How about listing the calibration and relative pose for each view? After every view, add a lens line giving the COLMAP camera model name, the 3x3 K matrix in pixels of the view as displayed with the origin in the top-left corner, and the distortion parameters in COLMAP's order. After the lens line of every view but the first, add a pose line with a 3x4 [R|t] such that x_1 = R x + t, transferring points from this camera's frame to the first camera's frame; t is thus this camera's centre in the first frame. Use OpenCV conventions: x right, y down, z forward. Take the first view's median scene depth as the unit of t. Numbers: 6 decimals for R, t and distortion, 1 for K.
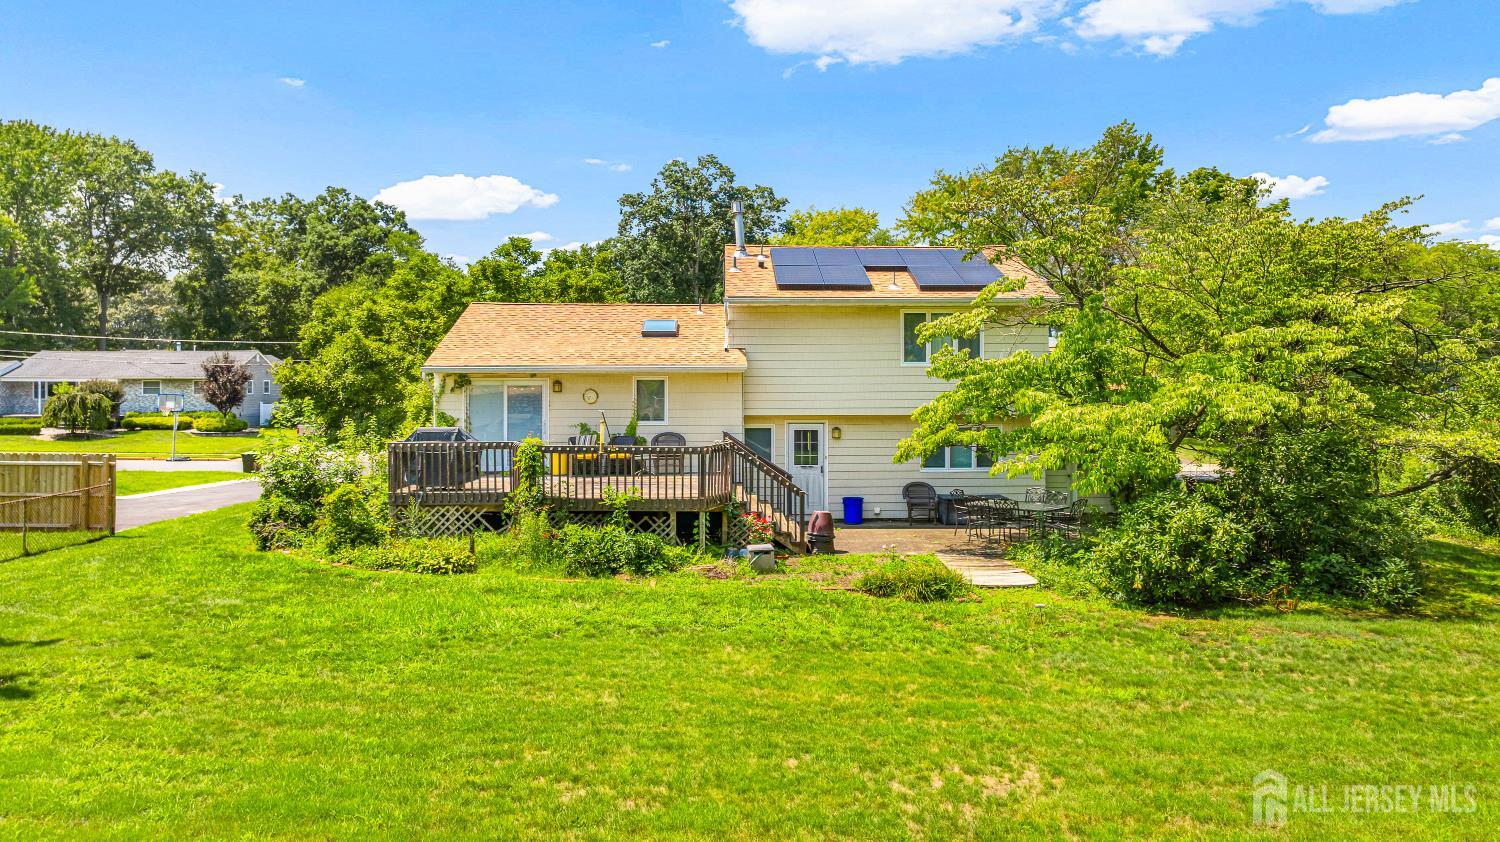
lens RADIAL K [[1062.1, 0, 755.8], [0, 1062.1, 392.0], [0, 0, 1]] dist [-0.038861, 0.041426]
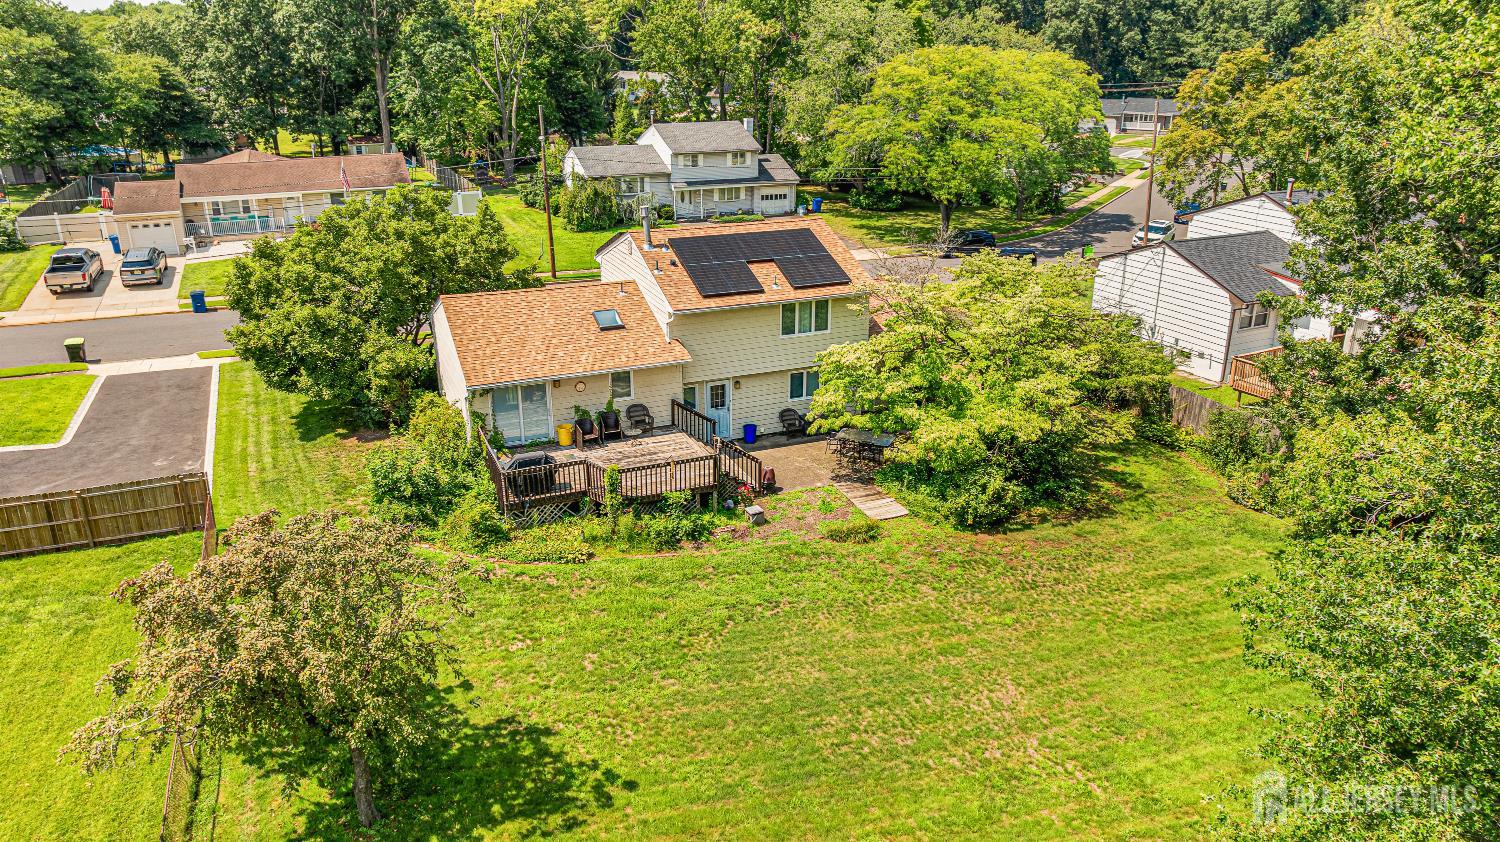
lens RADIAL K [[1062.1, 0, 755.8], [0, 1062.1, 392.0], [0, 0, 1]] dist [-0.038861, 0.041426]
pose [[0.930431, -0.114377, 0.348162, -0.428446], [-0.001034, 0.949224, 0.314600, -0.429552], [-0.366467, -0.293074, 0.883068, -0.324286]]
